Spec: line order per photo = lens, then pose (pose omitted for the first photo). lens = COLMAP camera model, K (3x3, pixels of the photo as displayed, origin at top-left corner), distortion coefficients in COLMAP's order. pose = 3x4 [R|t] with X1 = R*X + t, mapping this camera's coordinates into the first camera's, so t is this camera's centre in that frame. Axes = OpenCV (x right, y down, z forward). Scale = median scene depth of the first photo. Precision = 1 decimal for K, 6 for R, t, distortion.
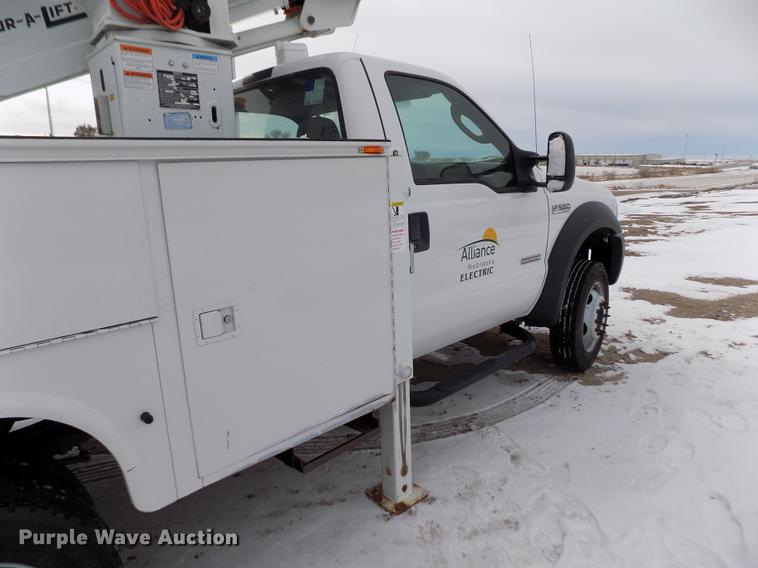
lens RADIAL K [[512.7, 0, 381.2], [0, 512.7, 279.0], [0, 0, 1]] dist [-0.073277, 0.073756]
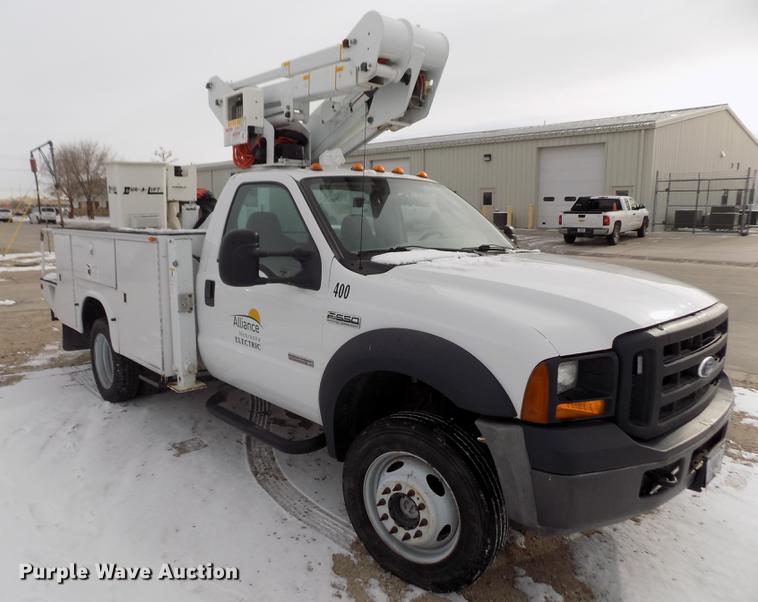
lens RADIAL K [[511.3, 0, 367.6], [0, 511.3, 336.3], [0, 0, 1]] dist [-0.031590, 0.001209]
pose [[0.031159, 0.247942, -0.968274, 1.248704], [-0.227809, 0.945008, 0.234654, -0.341704], [0.973207, 0.213270, 0.085929, 1.082377]]
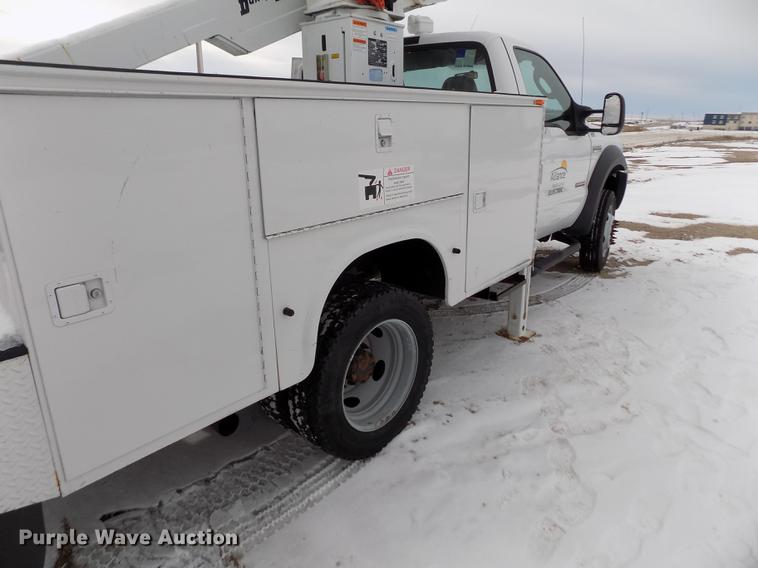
lens RADIAL K [[509.9, 0, 379.0], [0, 509.9, 284.0], [0, 0, 1]] dist [-0.099655, 0.098172]
pose [[0.993457, -0.011418, 0.113632, -0.441753], [-0.000356, 0.994675, 0.103056, 0.097153], [-0.114204, -0.102423, 0.988163, -0.352646]]
